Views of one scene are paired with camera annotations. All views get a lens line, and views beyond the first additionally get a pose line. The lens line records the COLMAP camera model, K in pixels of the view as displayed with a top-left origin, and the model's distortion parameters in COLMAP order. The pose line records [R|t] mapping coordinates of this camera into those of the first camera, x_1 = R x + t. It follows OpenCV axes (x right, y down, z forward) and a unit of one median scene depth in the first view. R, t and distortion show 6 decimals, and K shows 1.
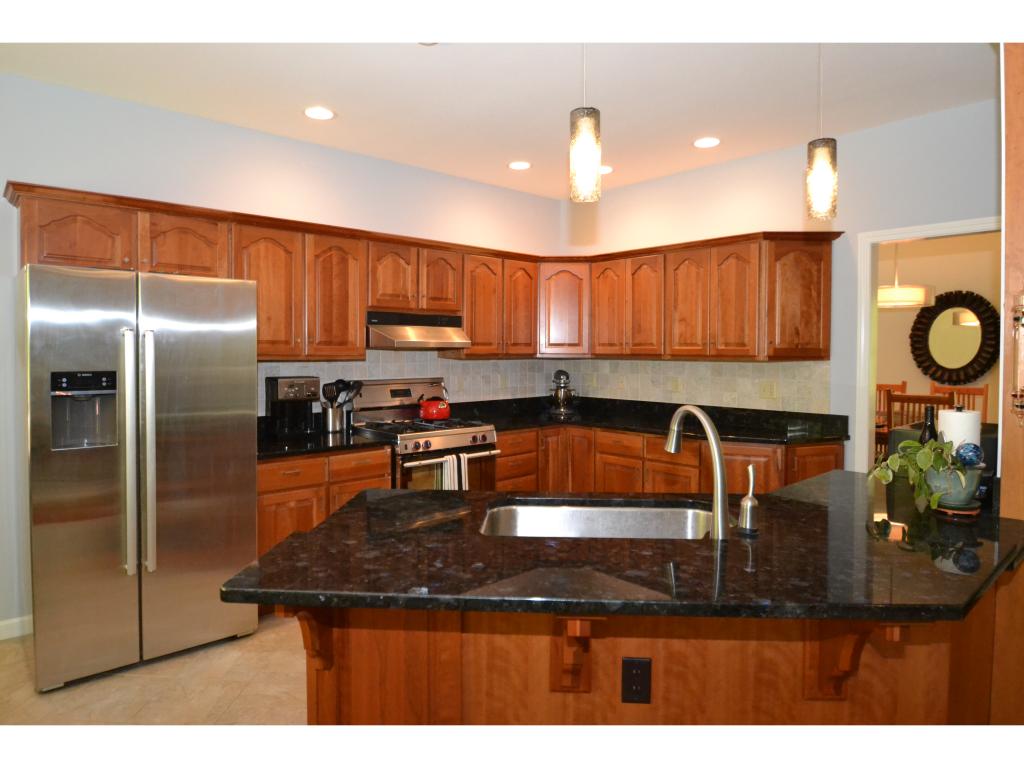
lens RADIAL K [[626.5, 0, 507.0], [0, 626.5, 368.6], [0, 0, 1]] dist [-0.025739, -0.002118]
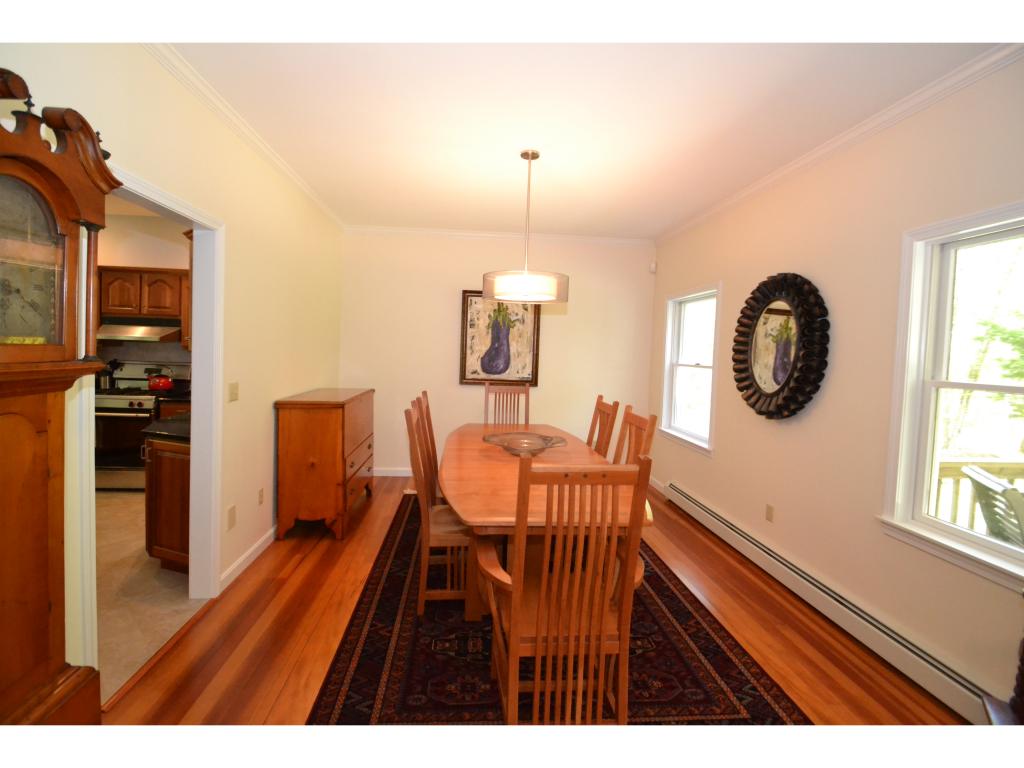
lens RADIAL K [[460.5, 0, 497.6], [0, 460.5, 366.0], [0, 0, 1]] dist [-0.007456, -0.003982]
pose [[0.787015, 0.045975, -0.615218, 1.201917], [-0.052787, 0.998581, 0.007097, -0.024788], [0.614671, 0.026890, 0.788325, 0.660487]]
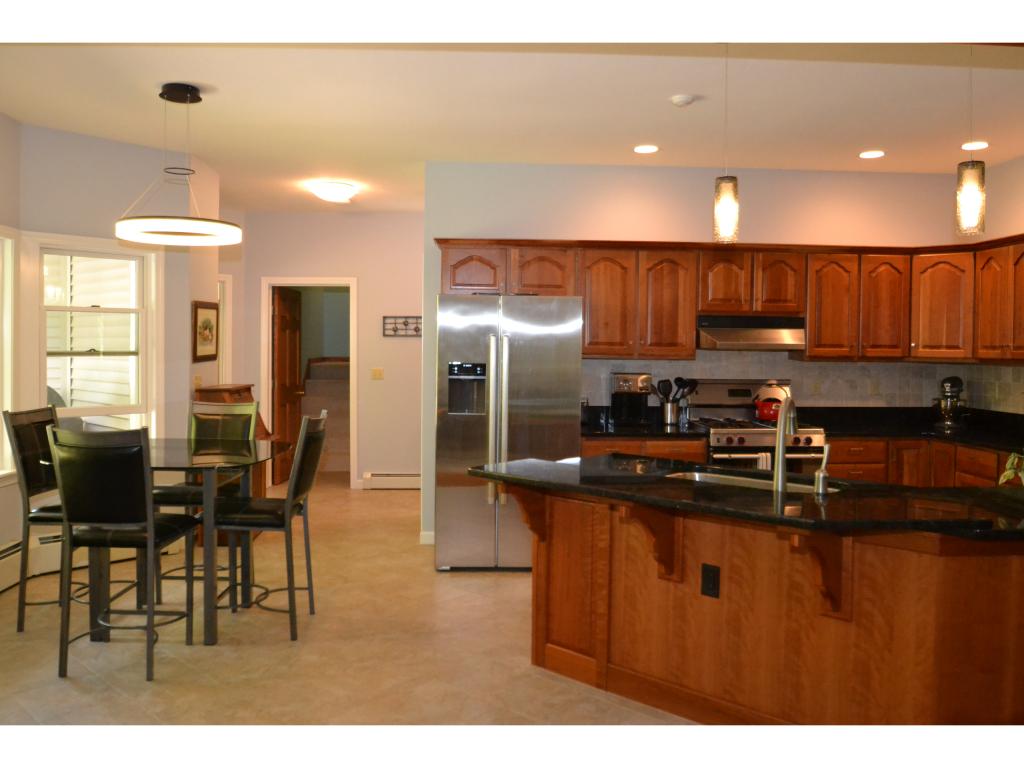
lens RADIAL K [[808.3, 0, 515.4], [0, 808.3, 374.6], [0, 0, 1]] dist [-0.056804, 0.005370]
pose [[0.787172, 0.028119, -0.616092, 0.368791], [-0.026583, 0.999579, 0.011657, 0.003572], [0.616161, 0.007201, 0.787588, -0.283848]]
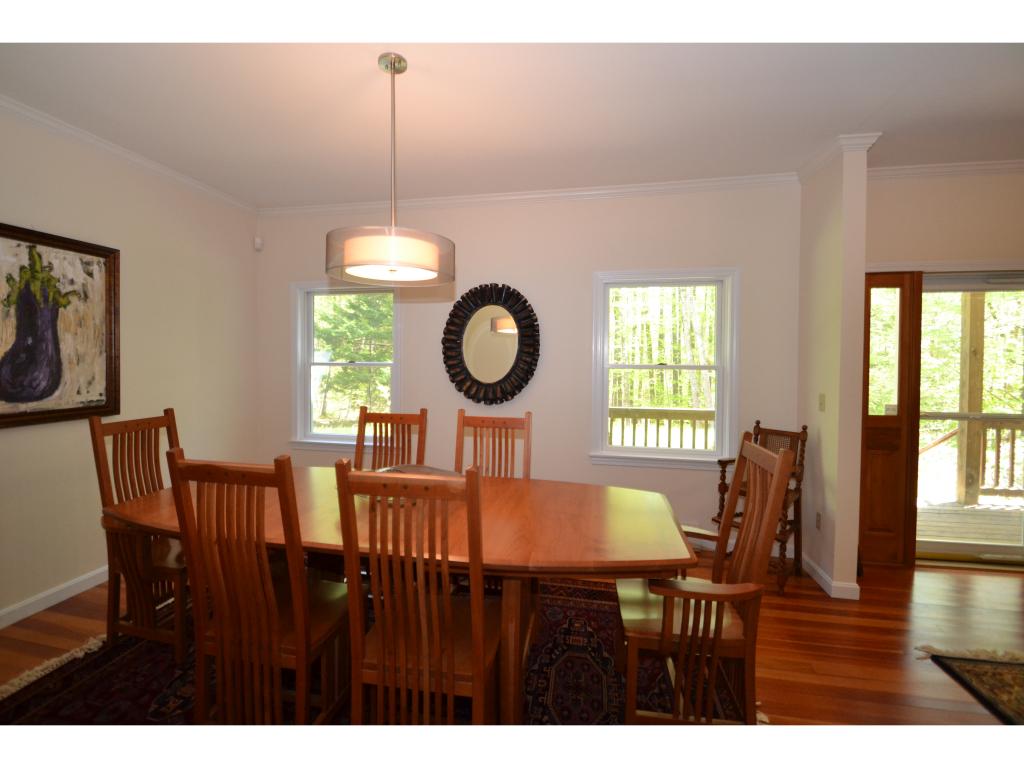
lens RADIAL K [[460.5, 0, 511.5], [0, 460.5, 374.9], [0, 0, 1]] dist [-0.007456, -0.003982]
pose [[0.803729, -0.019376, 0.594680, 0.605987], [0.011732, 0.999791, 0.016720, -0.030424], [-0.594880, -0.006461, 0.803789, 0.782833]]
